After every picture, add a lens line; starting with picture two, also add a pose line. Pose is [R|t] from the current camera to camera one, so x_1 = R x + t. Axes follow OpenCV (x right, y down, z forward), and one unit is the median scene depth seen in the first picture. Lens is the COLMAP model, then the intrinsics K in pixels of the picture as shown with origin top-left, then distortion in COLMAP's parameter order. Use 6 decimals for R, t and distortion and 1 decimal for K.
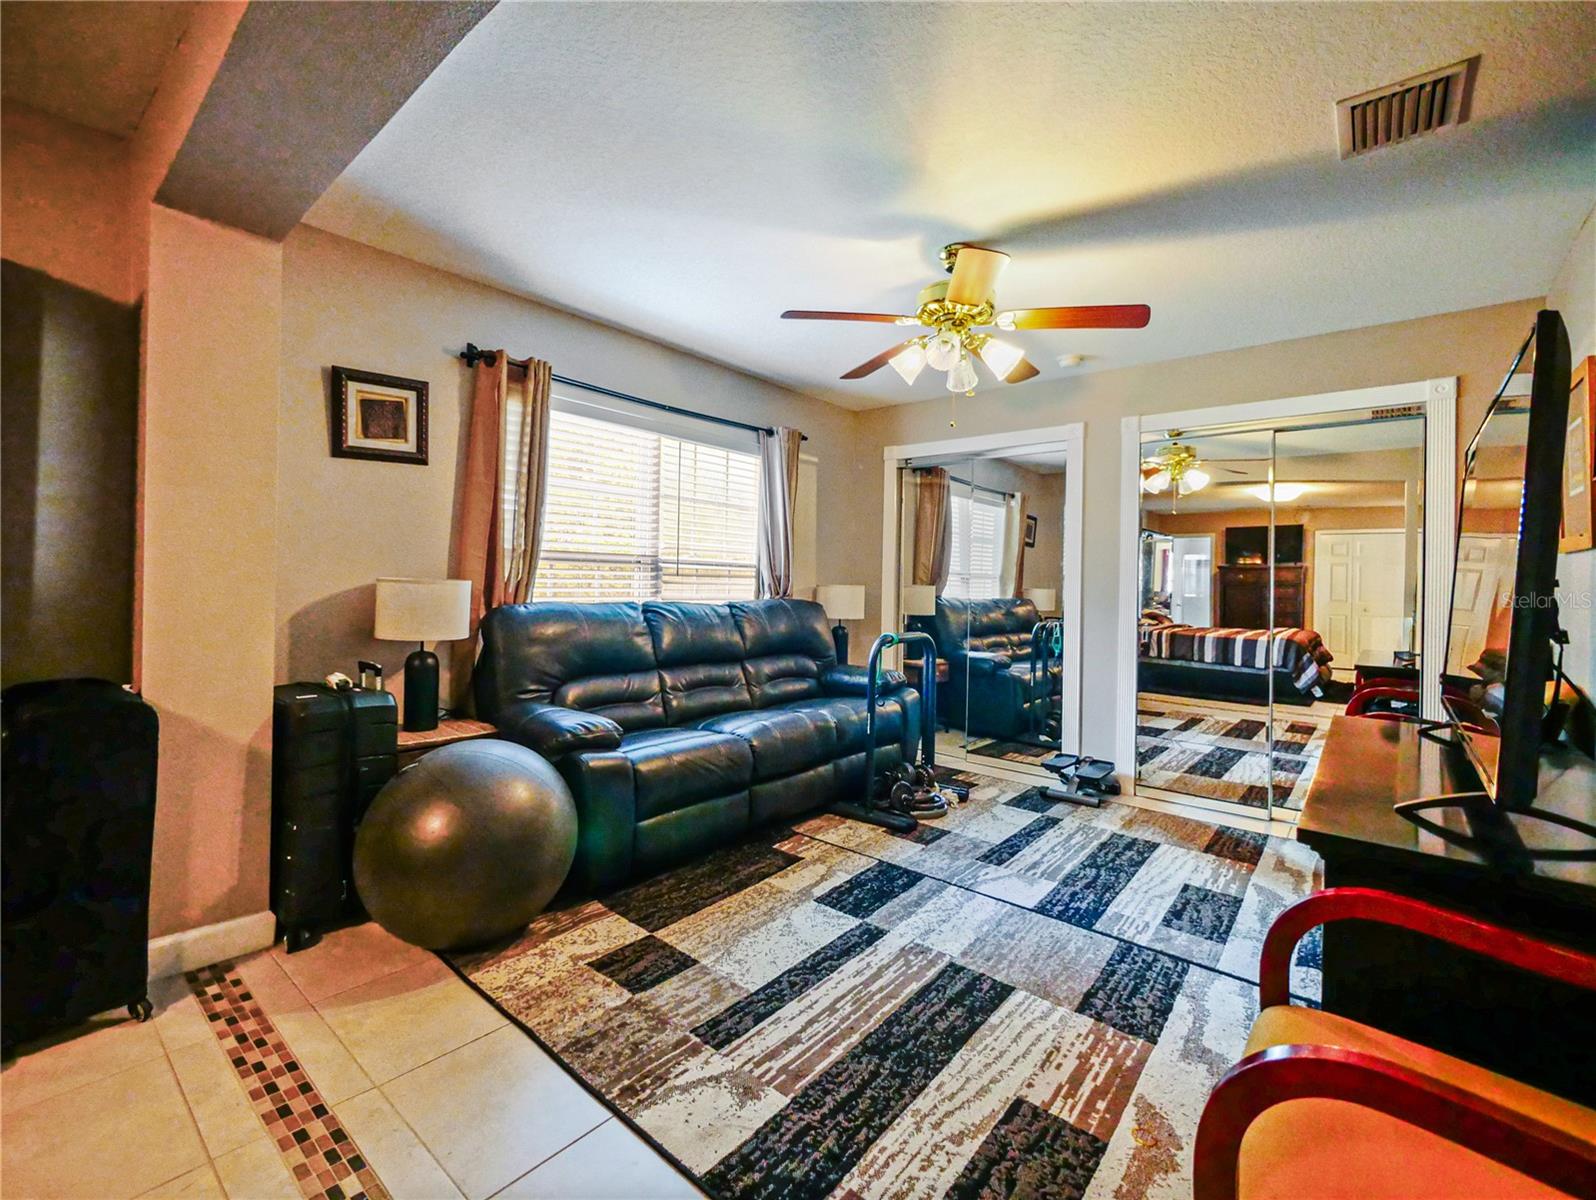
lens RADIAL K [[709.0, 0, 749.8], [0, 709.0, 571.6], [0, 0, 1]] dist [-0.003758, -0.000473]
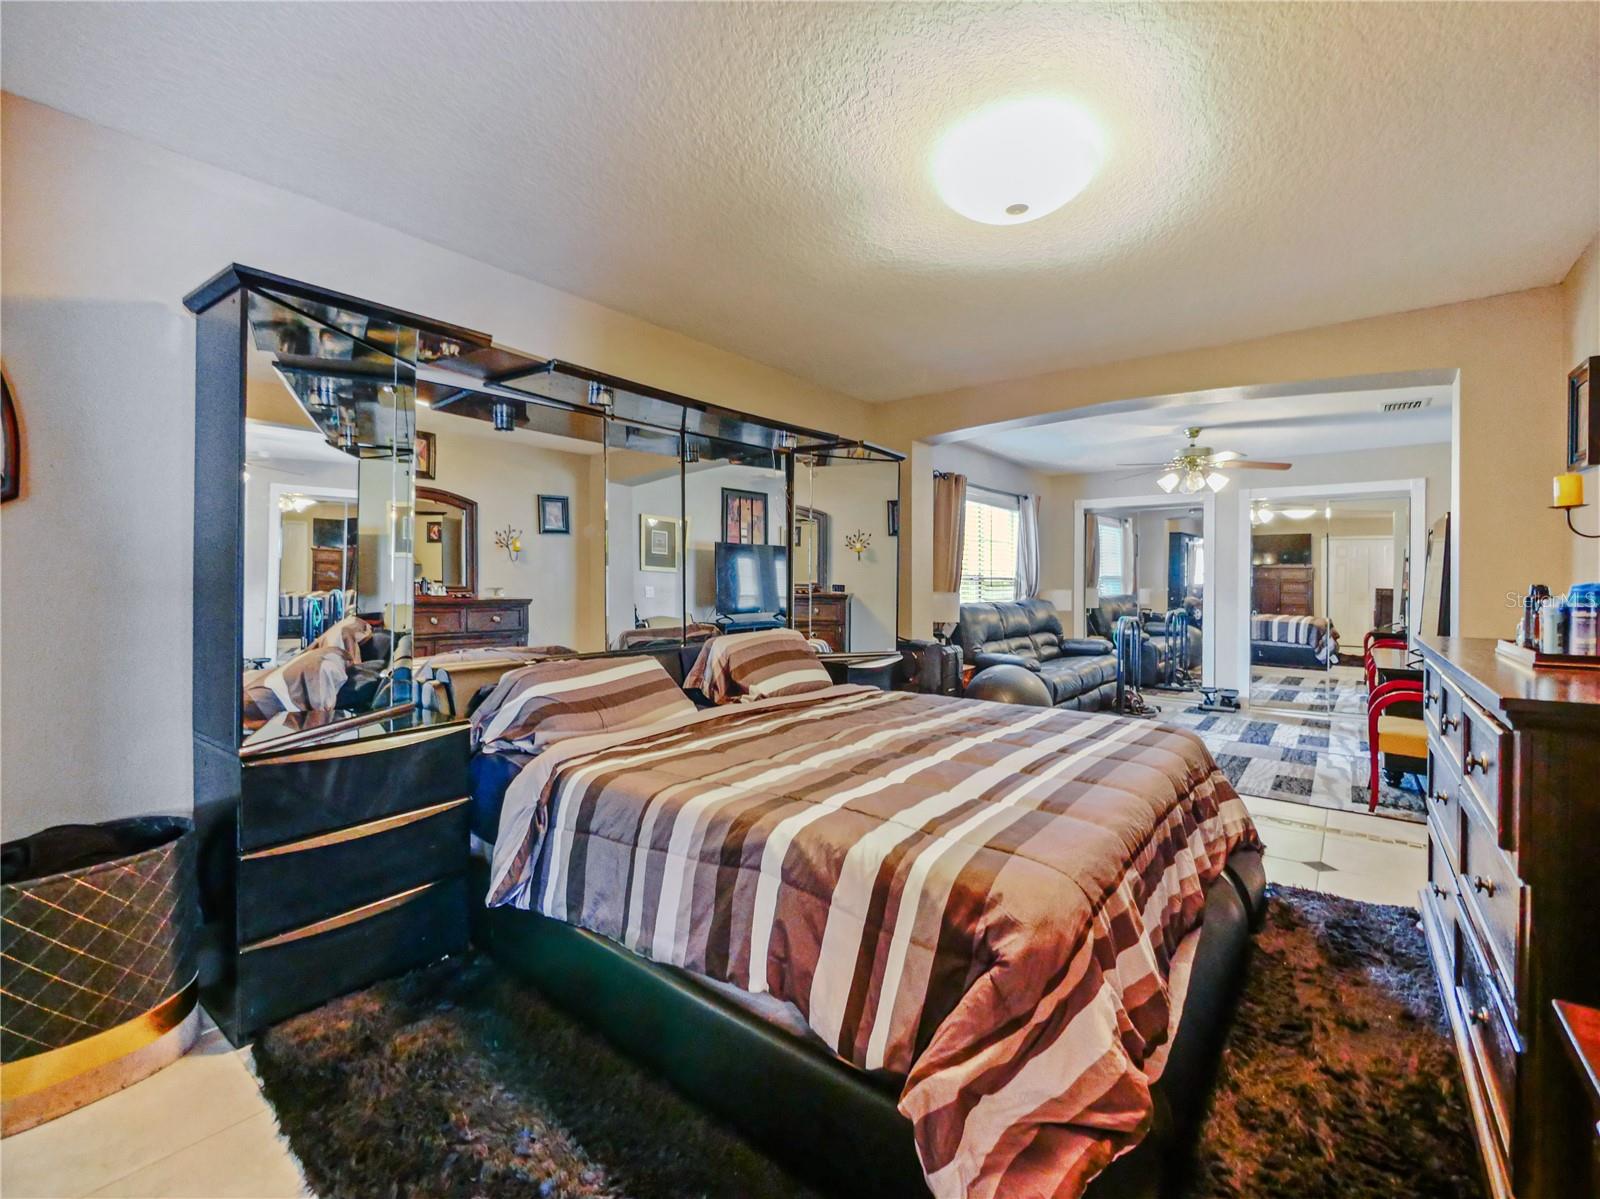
lens RADIAL K [[692.7, 0, 803.6], [0, 692.7, 593.9], [0, 0, 1]] dist [-0.005098, 0.000469]
pose [[0.998646, -0.026271, 0.044904, -0.416535], [0.025553, 0.999537, 0.016504, -0.009229], [-0.045317, -0.015334, 0.998855, -0.428662]]
